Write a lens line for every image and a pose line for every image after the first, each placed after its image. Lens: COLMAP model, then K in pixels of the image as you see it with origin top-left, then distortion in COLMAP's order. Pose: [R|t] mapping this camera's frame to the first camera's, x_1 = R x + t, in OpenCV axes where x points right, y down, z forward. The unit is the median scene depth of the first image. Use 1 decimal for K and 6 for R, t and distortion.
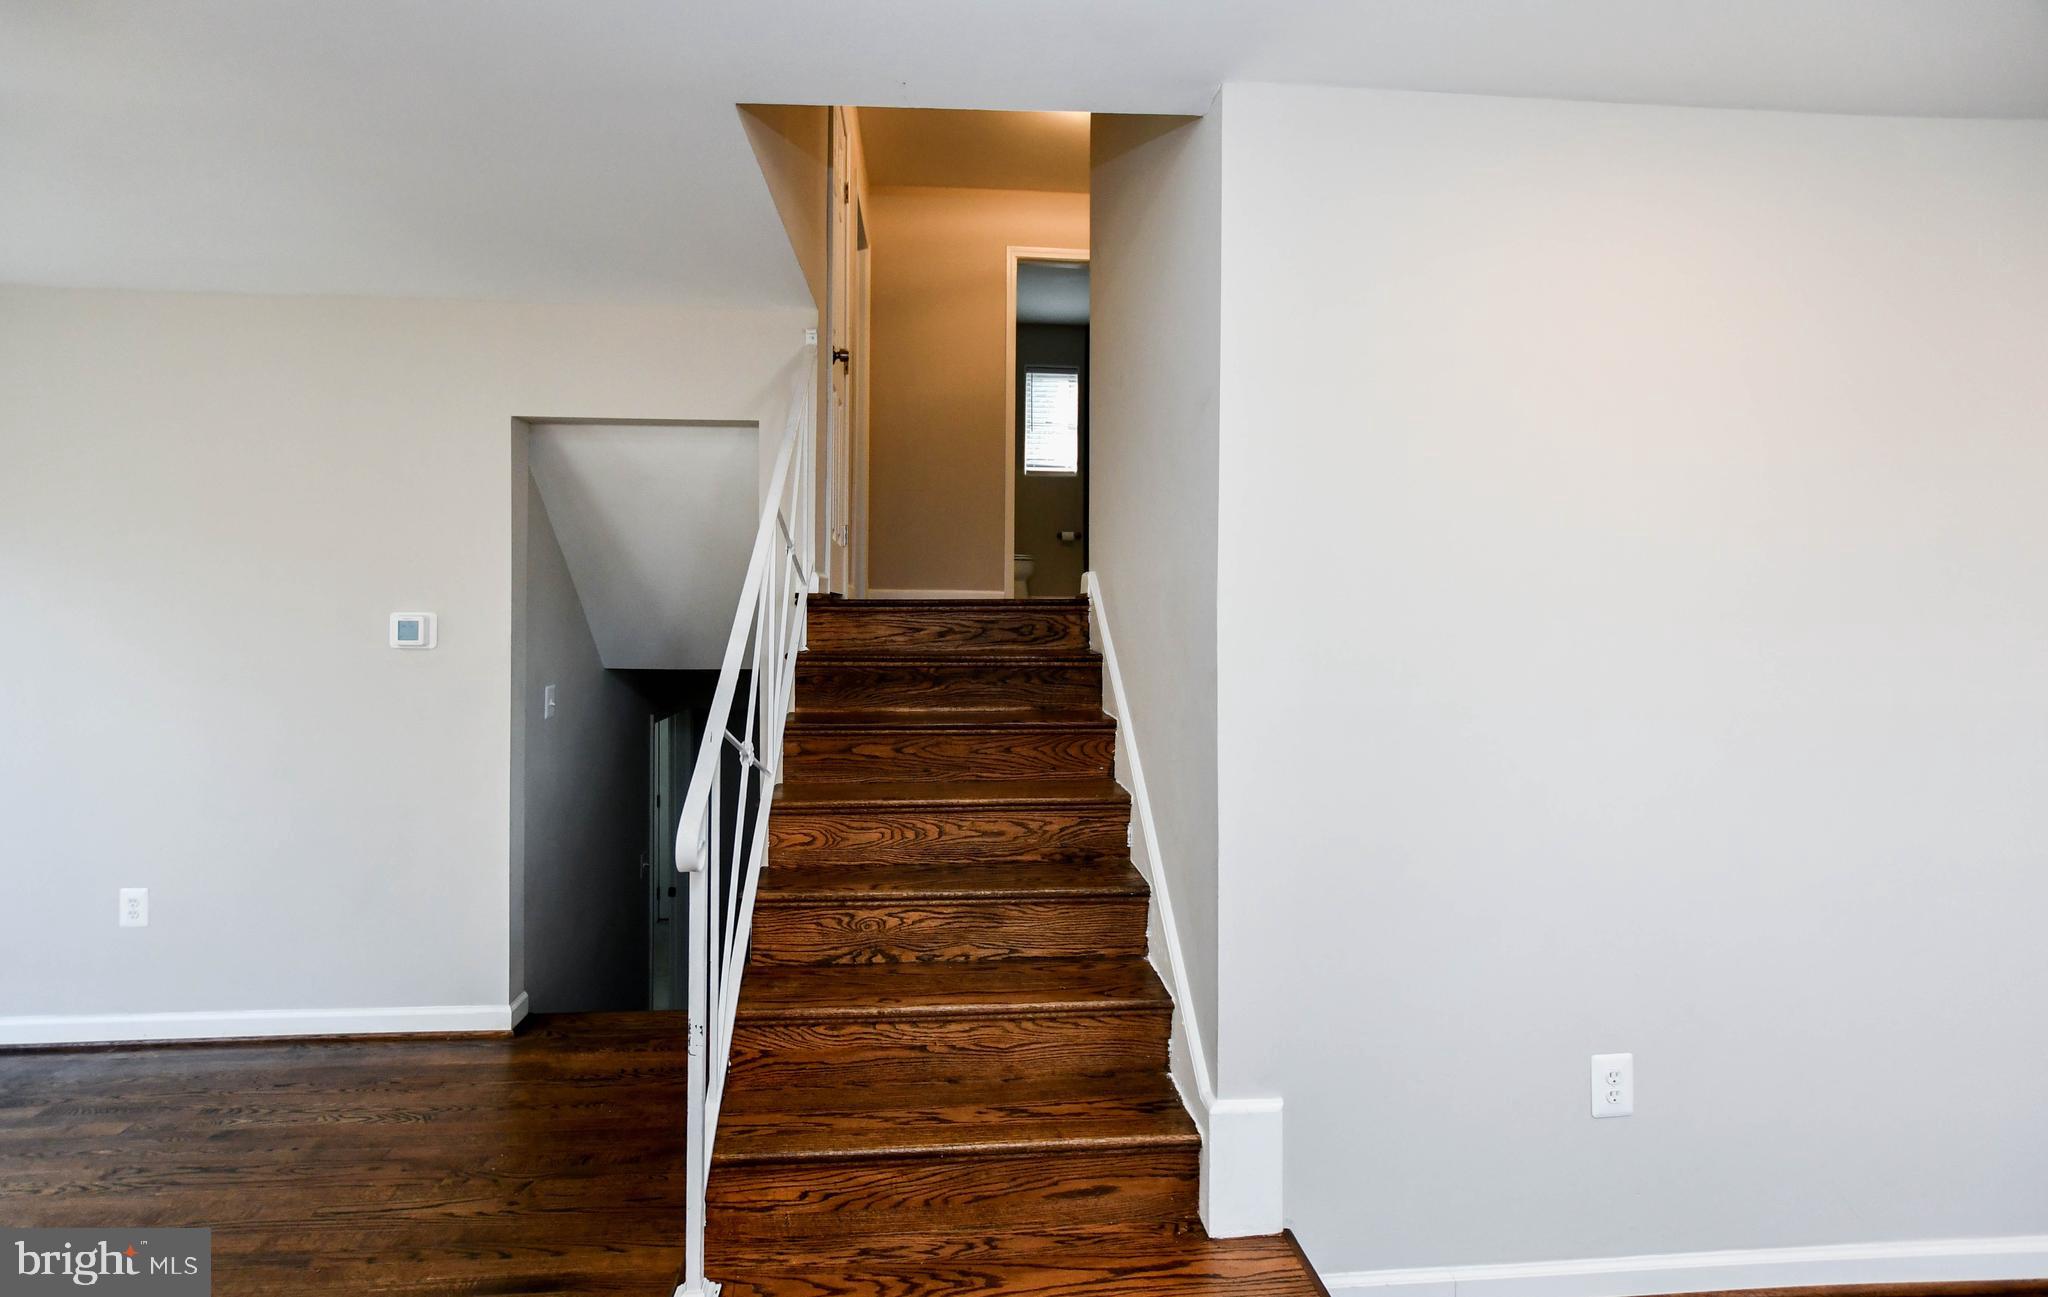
lens RADIAL K [[935.2, 0, 1019.3], [0, 935.2, 642.3], [0, 0, 1]] dist [-0.003127, 0.000392]
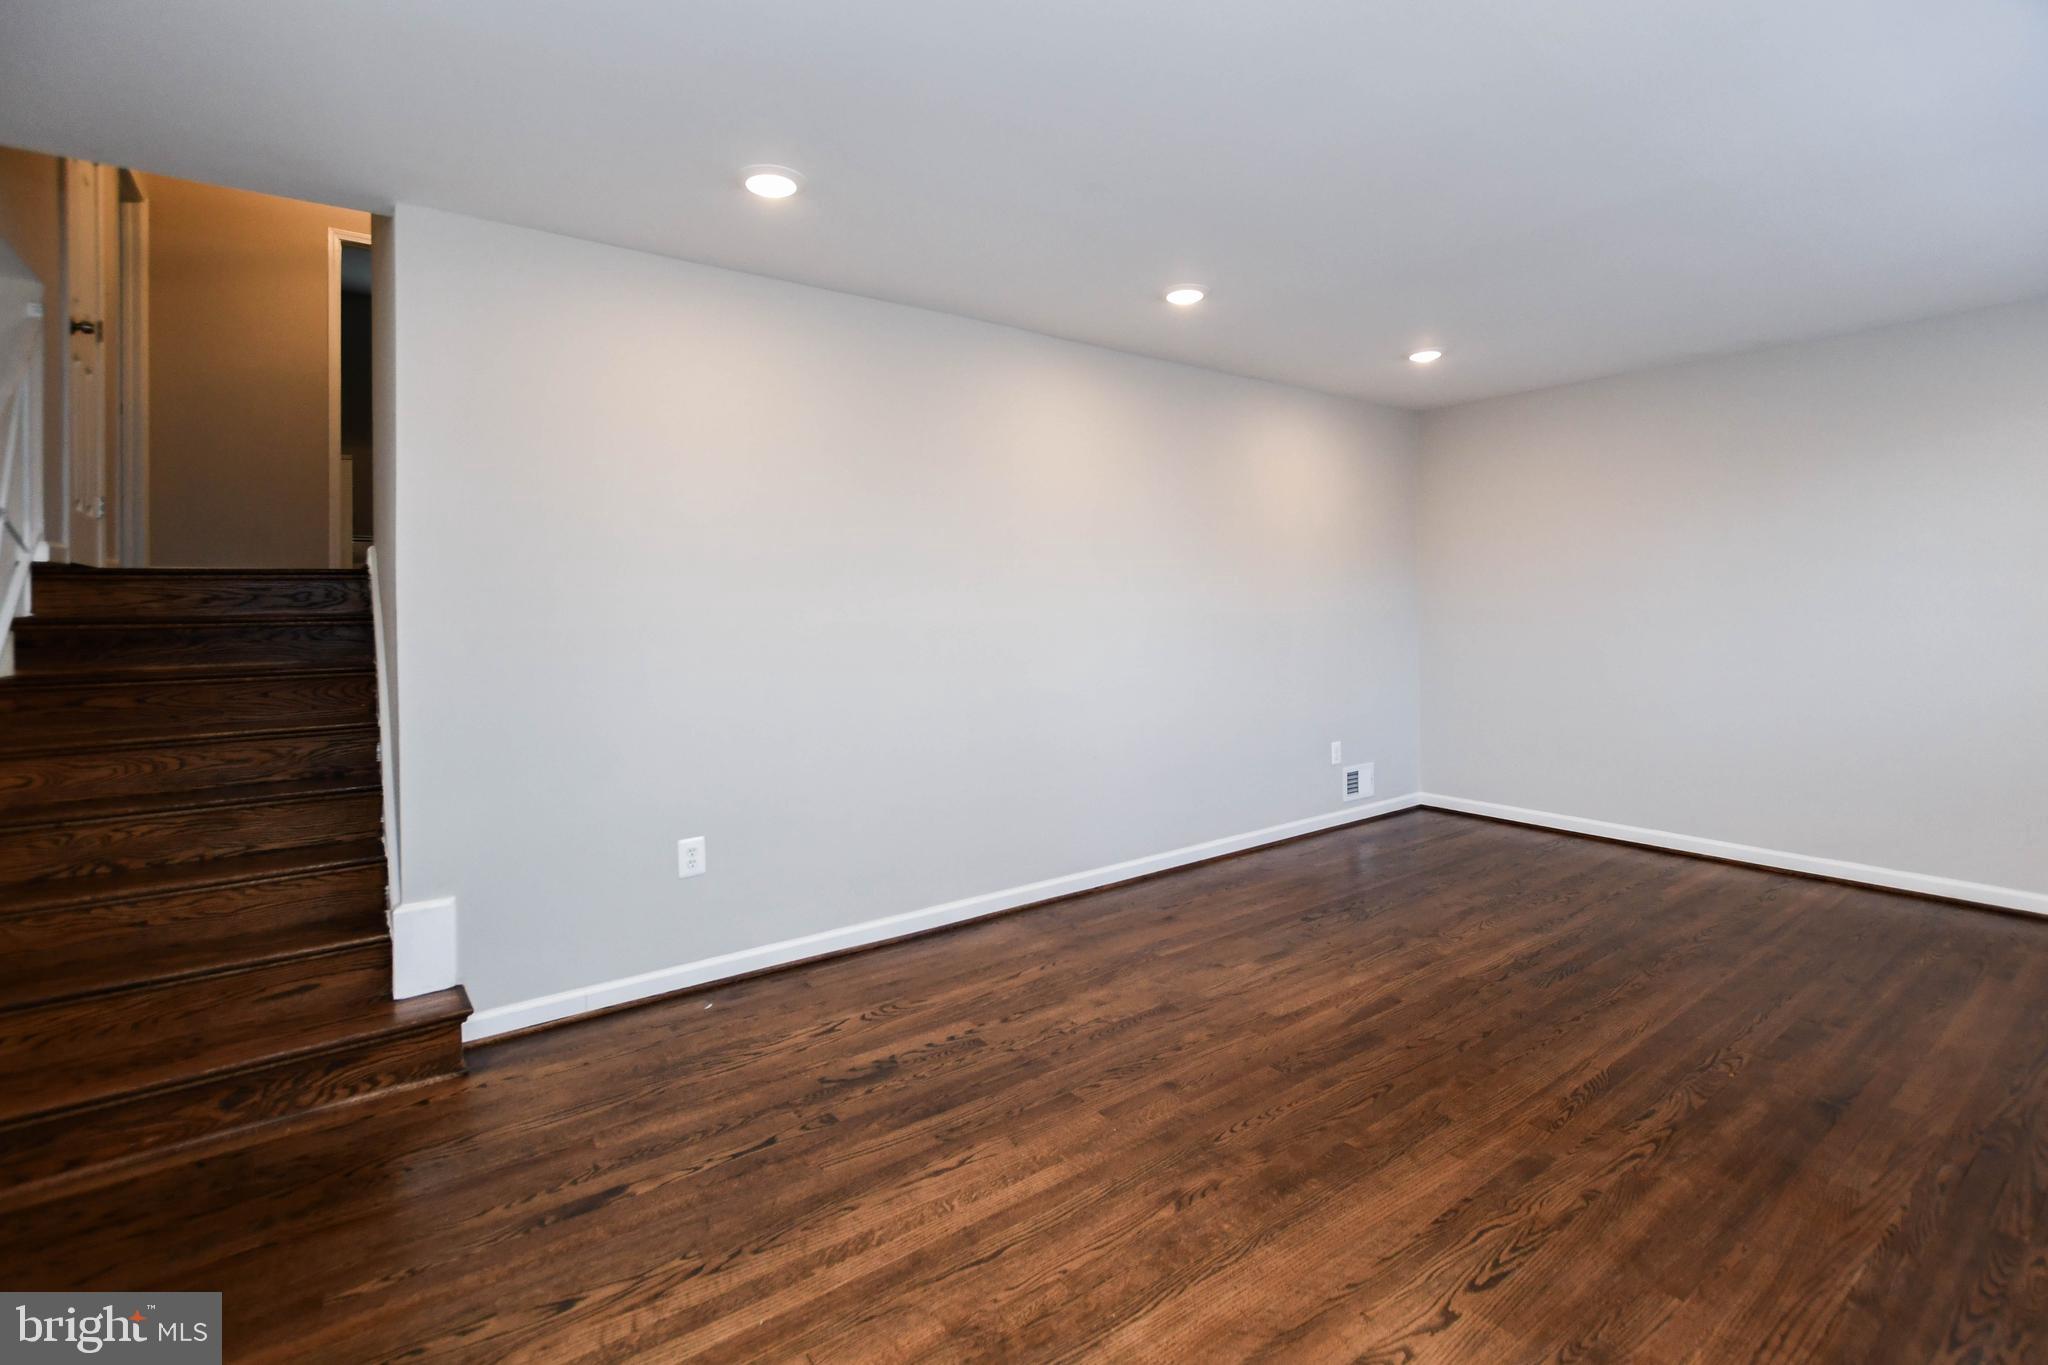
lens RADIAL K [[949.4, 0, 1011.5], [0, 949.4, 627.0], [0, 0, 1]] dist [-0.011677, 0.003561]
pose [[0.862738, -0.027174, 0.504920, 0.217558], [0.033769, 0.999422, -0.003913, 0.073868], [-0.504522, 0.020426, 0.863157, -0.527357]]
